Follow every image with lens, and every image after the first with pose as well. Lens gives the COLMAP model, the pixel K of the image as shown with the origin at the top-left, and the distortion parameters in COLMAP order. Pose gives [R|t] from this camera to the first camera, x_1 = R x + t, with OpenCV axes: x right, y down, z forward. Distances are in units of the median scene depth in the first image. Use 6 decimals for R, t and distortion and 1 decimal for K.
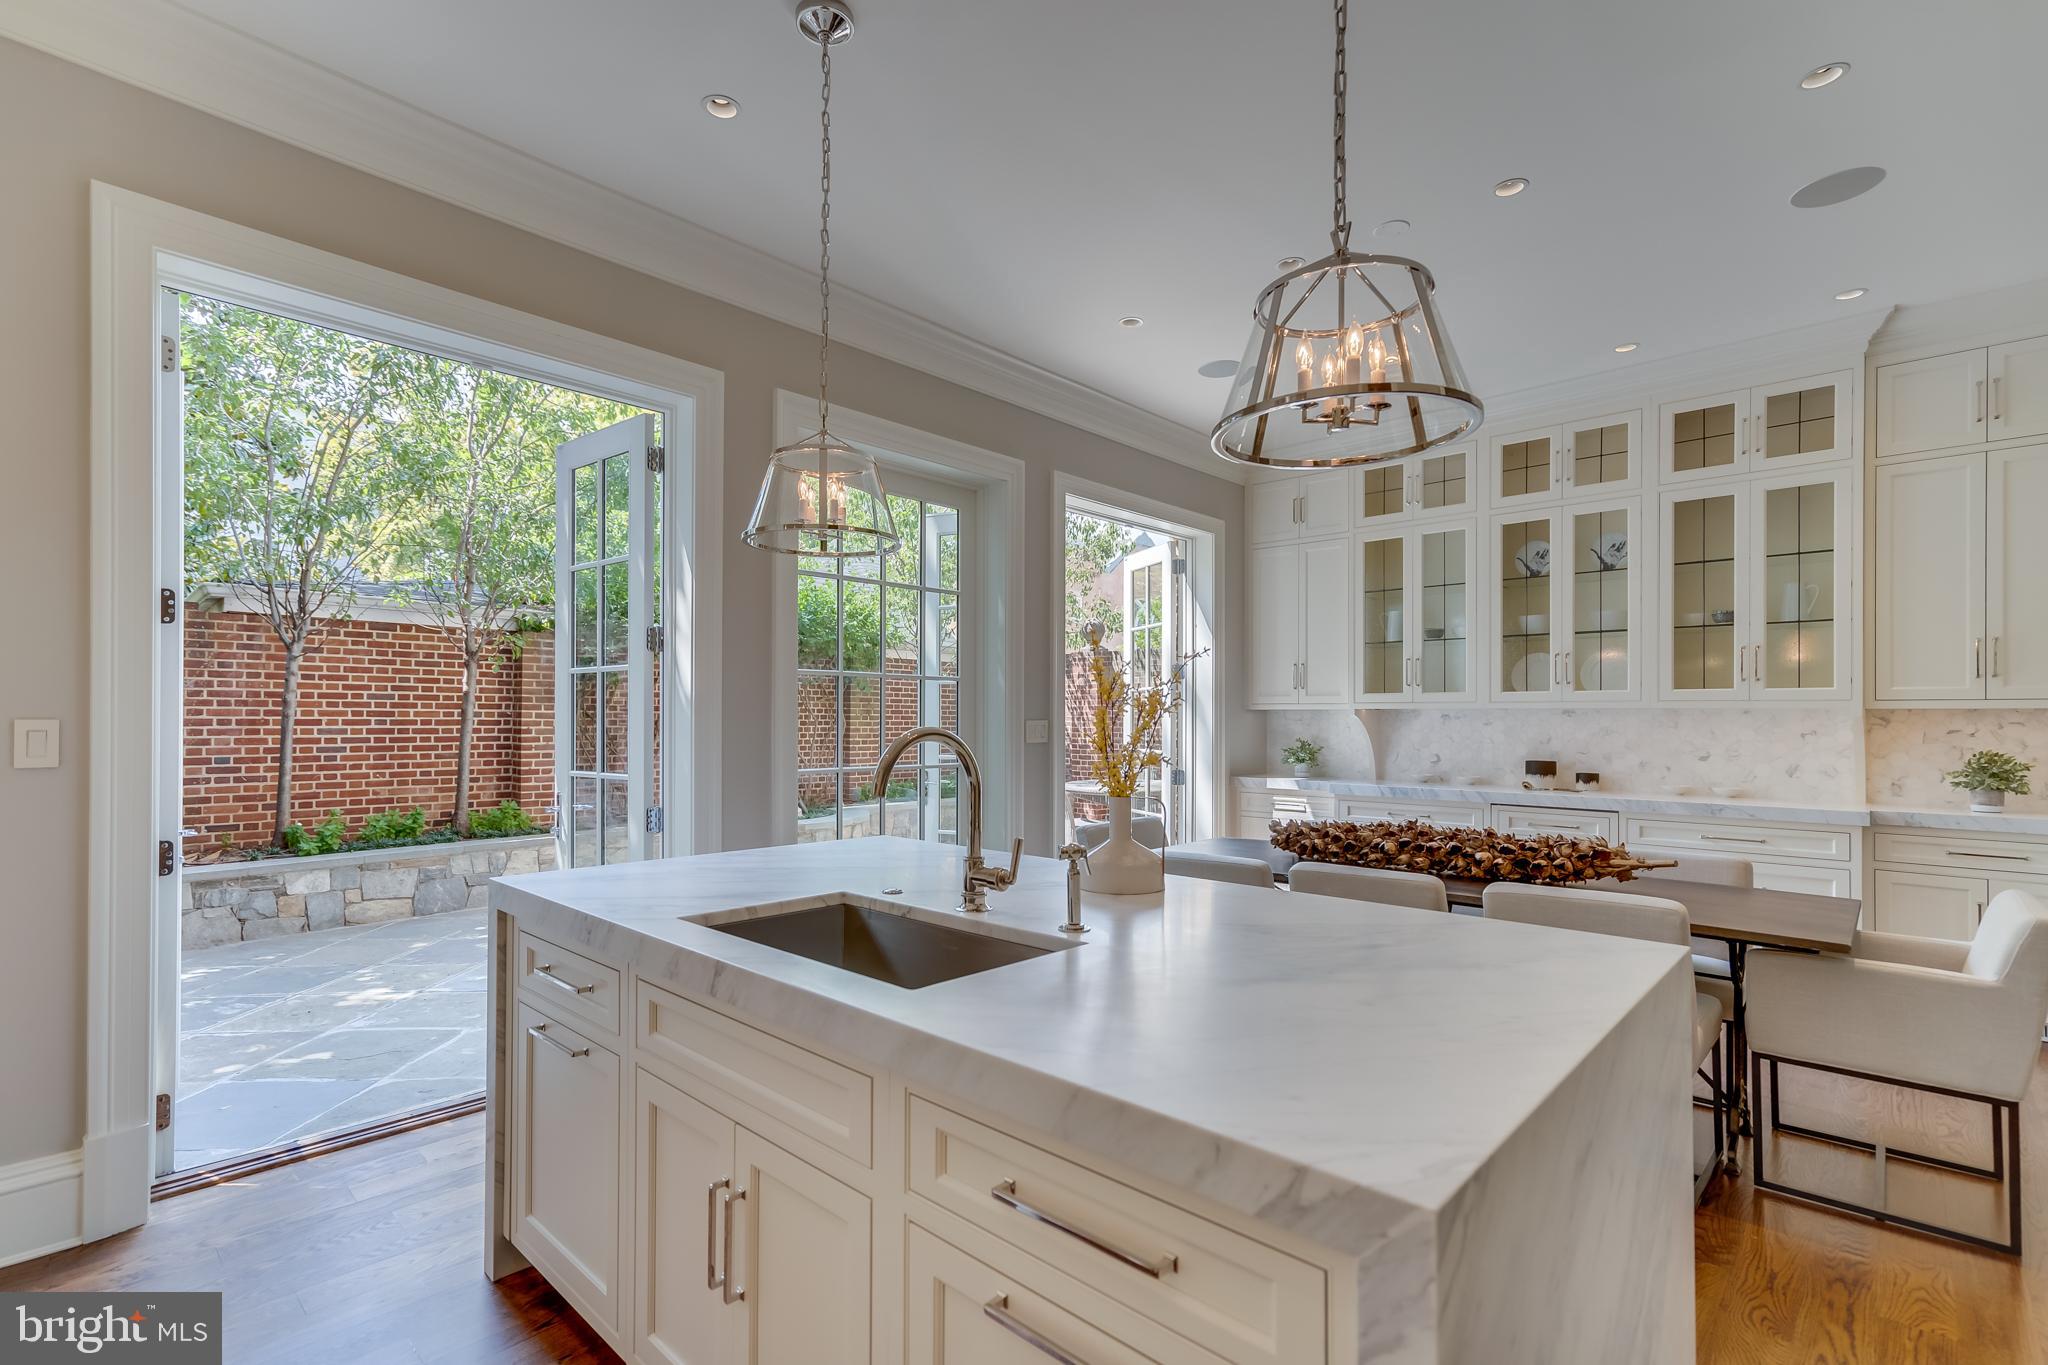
lens RADIAL K [[941.4, 0, 1007.8], [0, 941.4, 713.8], [0, 0, 1]] dist [0.015812, 0.001584]
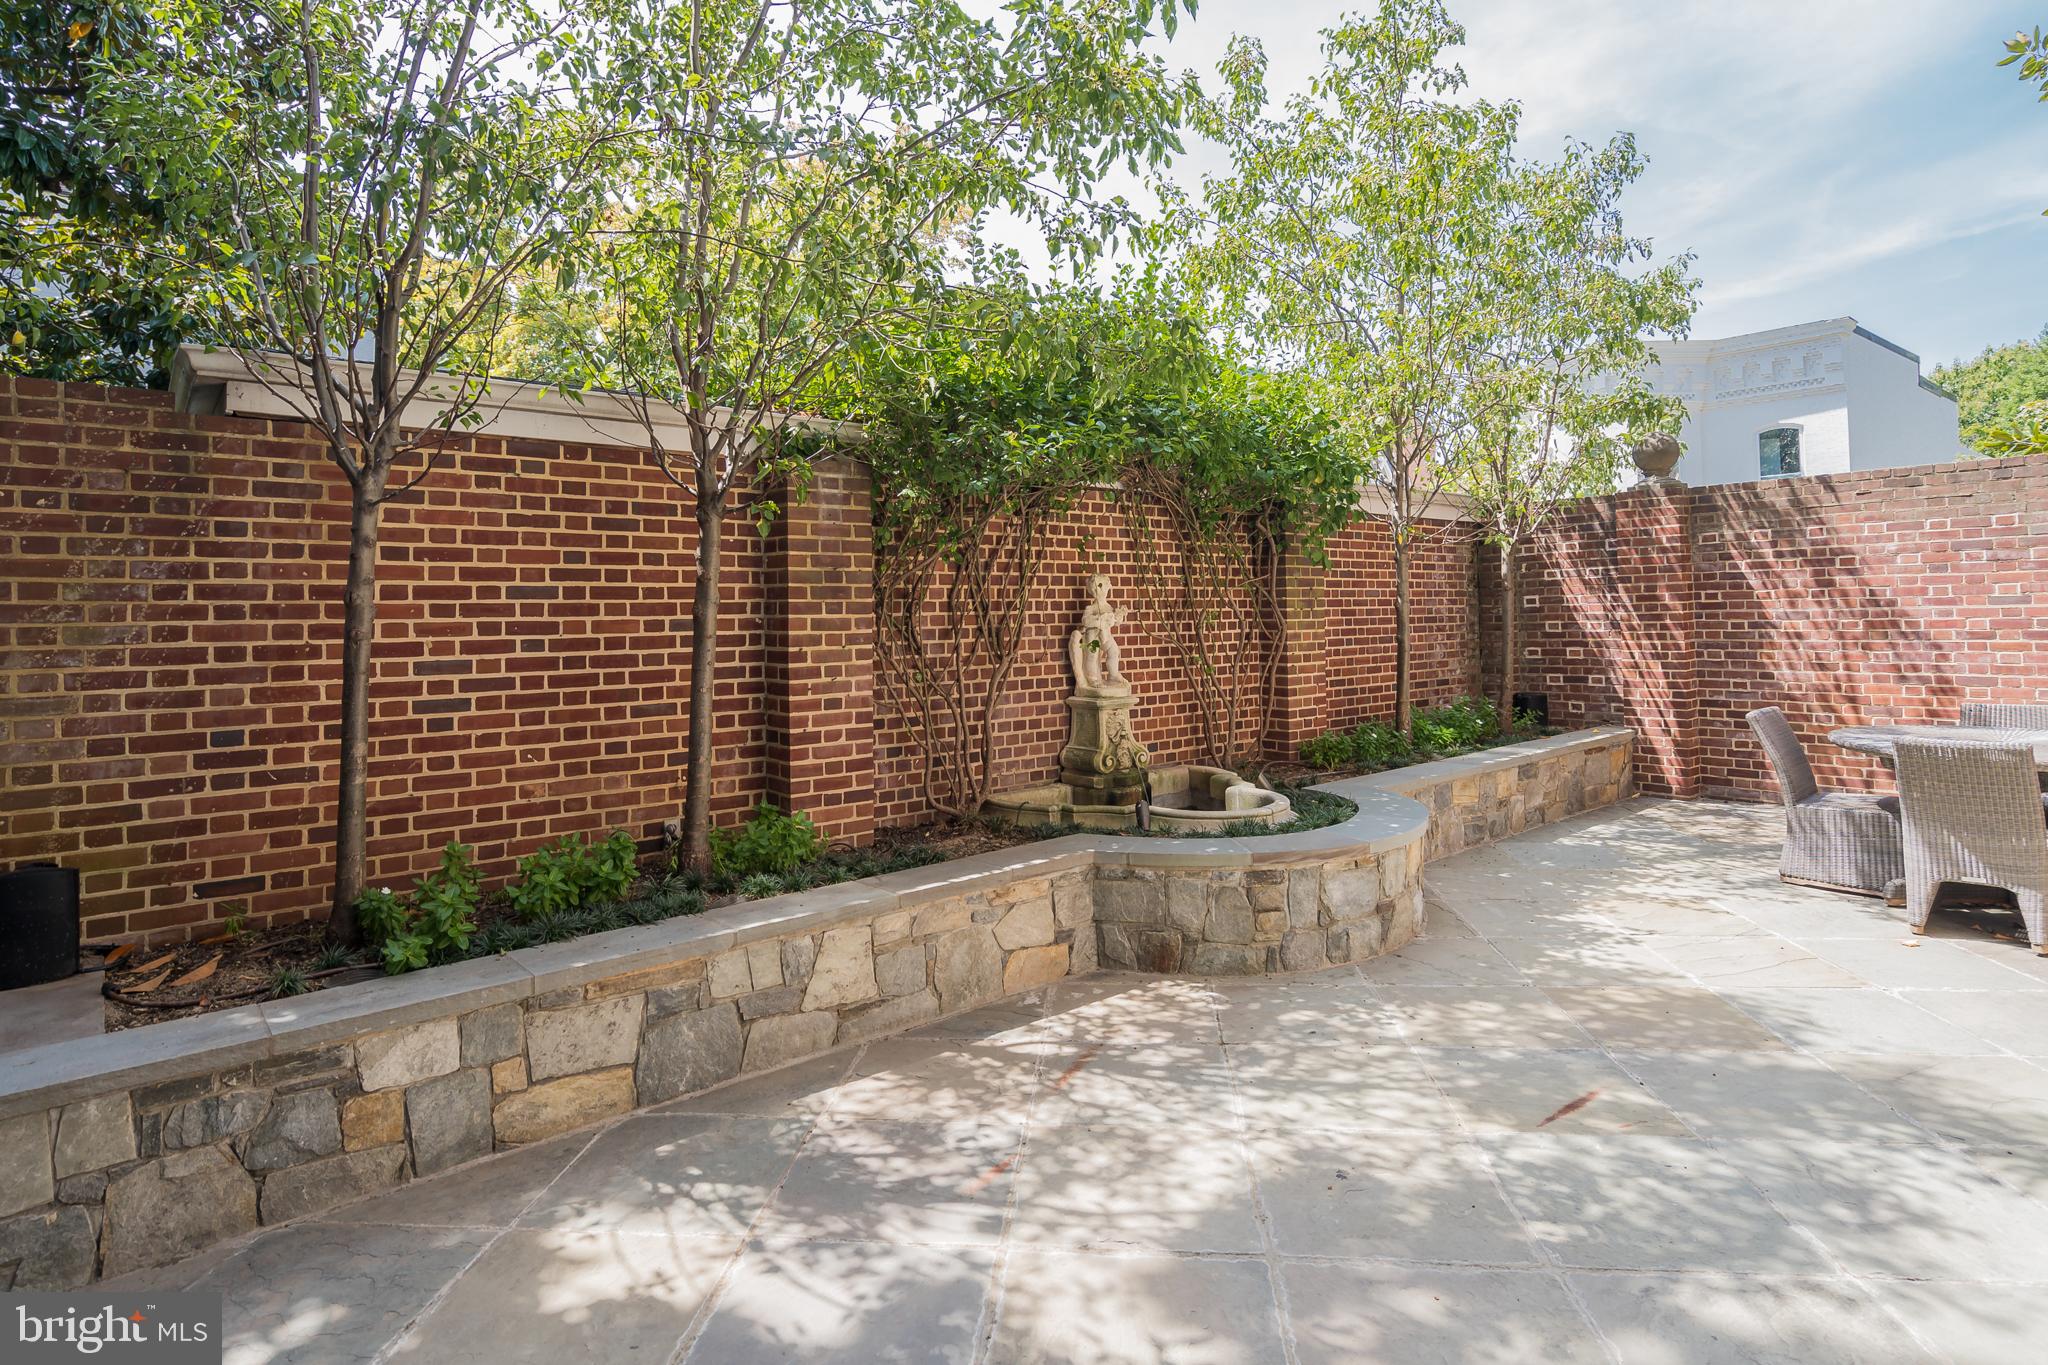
lens RADIAL K [[1111.5, 0, 1023.1], [0, 1111.5, 595.7], [0, 0, 1]] dist [0.004971, -0.001038]
pose [[0.994036, -0.022138, -0.106784, -0.369924], [0.020995, 0.999710, -0.011809, -0.004721], [0.107015, 0.009497, 0.994212, 0.486482]]
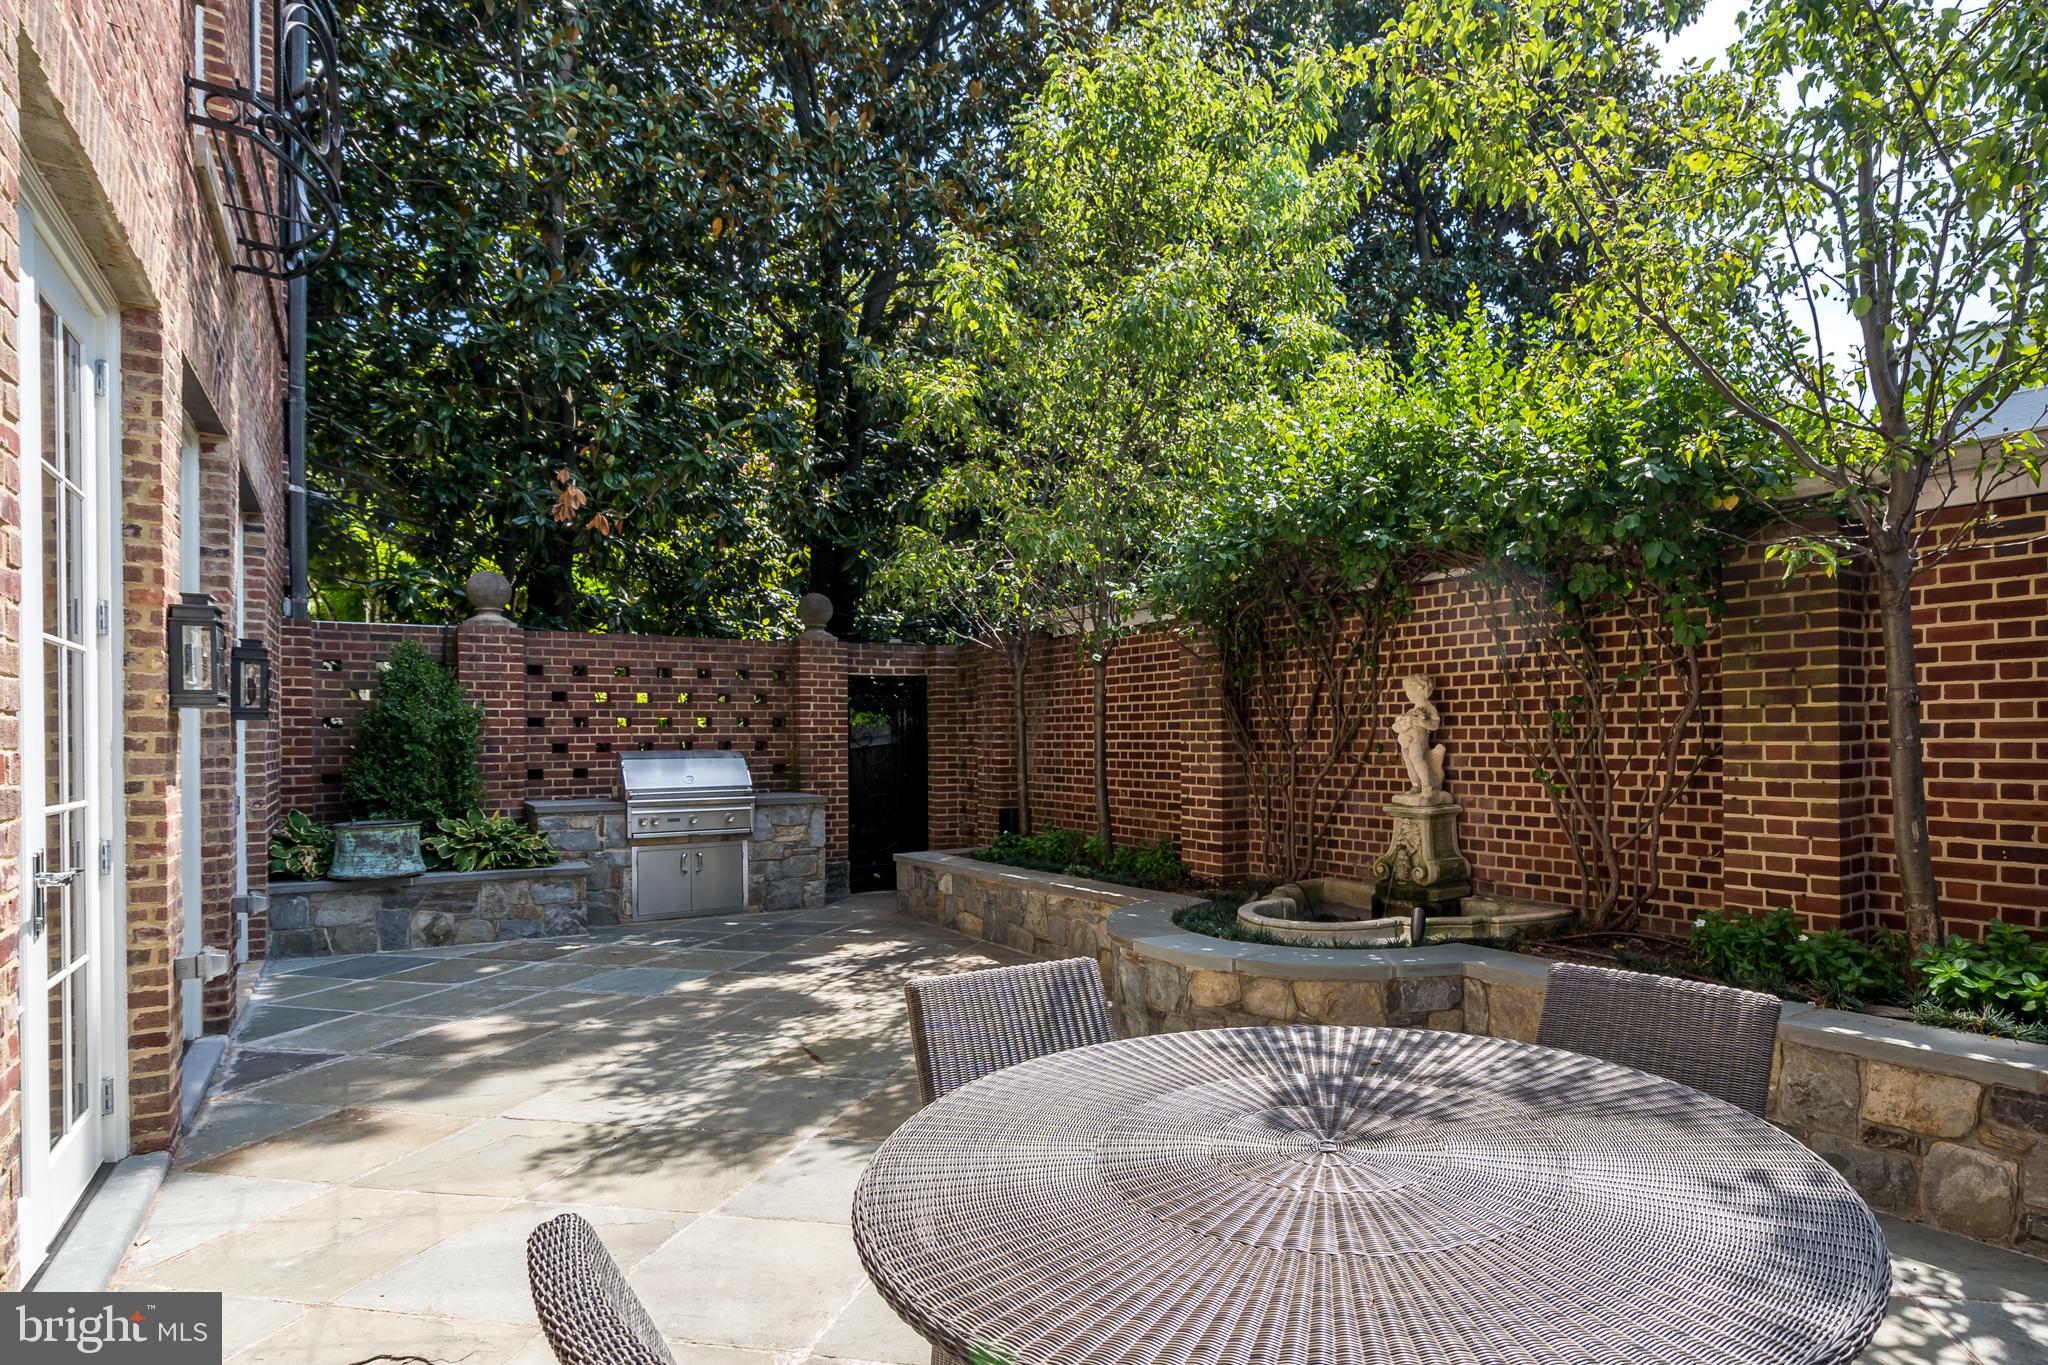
lens RADIAL K [[941.4, 0, 1020.6], [0, 941.4, 739.1], [0, 0, 1]] dist [0.015812, 0.001584]
pose [[-0.205206, 0.004259, -0.978709, 0.268189], [0.014851, 0.999889, 0.001237, 0.010008], [0.978606, -0.014281, -0.205247, 1.138466]]
